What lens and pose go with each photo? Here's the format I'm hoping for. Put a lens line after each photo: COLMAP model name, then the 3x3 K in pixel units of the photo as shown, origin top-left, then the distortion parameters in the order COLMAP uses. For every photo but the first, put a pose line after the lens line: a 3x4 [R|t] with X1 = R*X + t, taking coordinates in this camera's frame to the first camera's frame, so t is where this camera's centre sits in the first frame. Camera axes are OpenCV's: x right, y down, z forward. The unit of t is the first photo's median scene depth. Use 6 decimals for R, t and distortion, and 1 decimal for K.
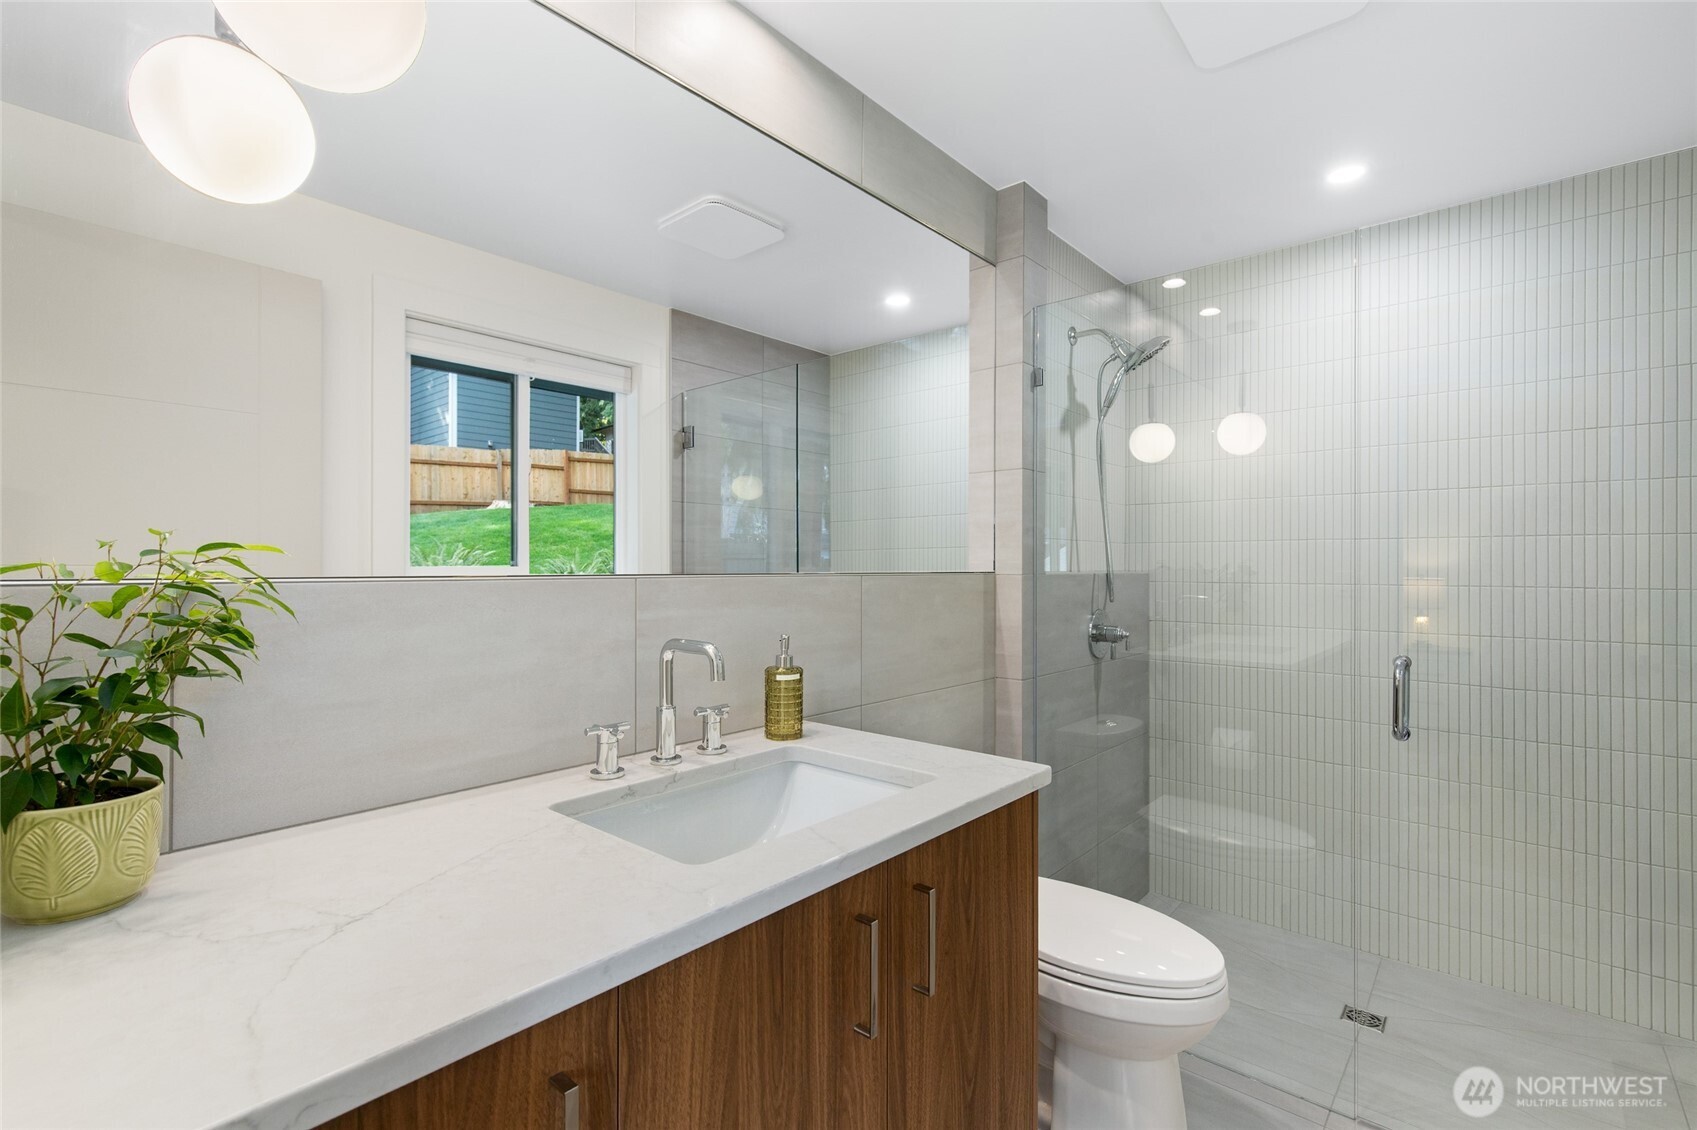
lens RADIAL K [[767.1, 0, 857.3], [0, 767.1, 568.1], [0, 0, 1]] dist [0.010026, -0.002143]
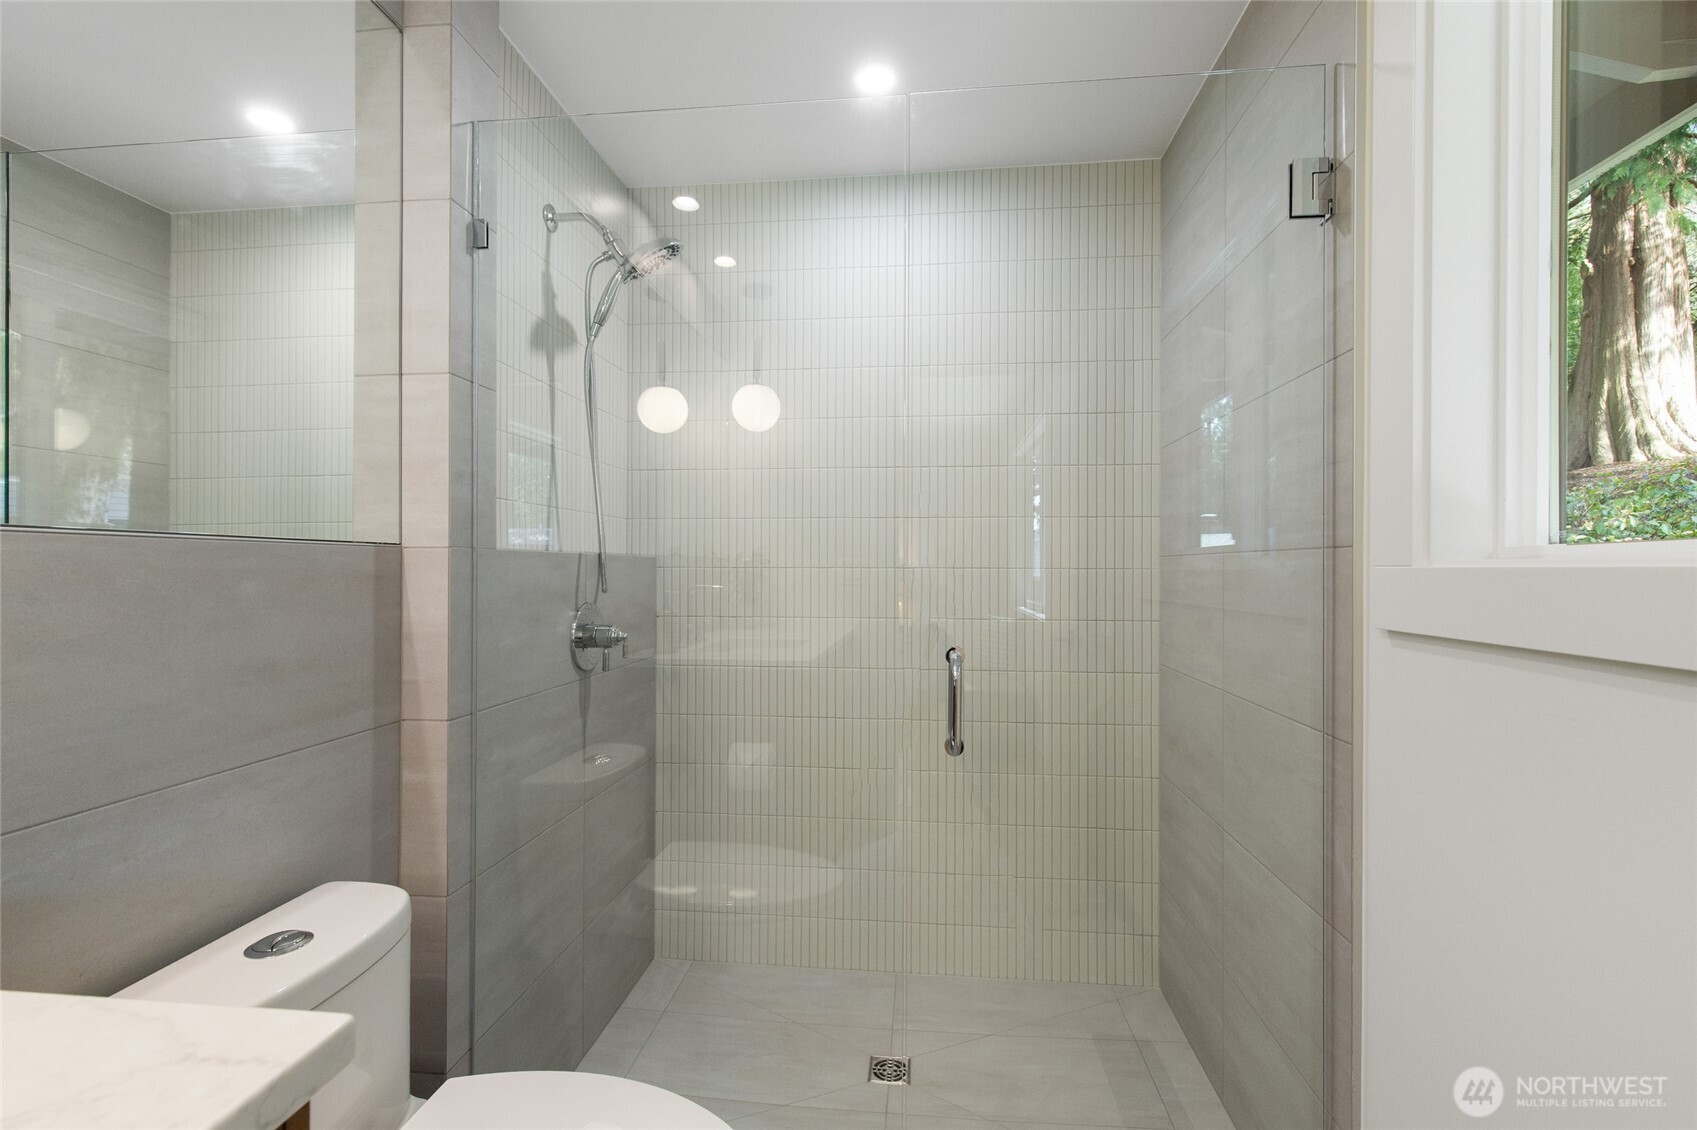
lens RADIAL K [[767.1, 0, 844.2], [0, 767.1, 564.2], [0, 0, 1]] dist [0.010026, -0.002143]
pose [[0.830368, 0.002870, 0.557208, 0.110843], [-0.001352, 0.999994, -0.003135, 0.018899], [-0.557214, 0.001850, 0.830367, 0.259758]]
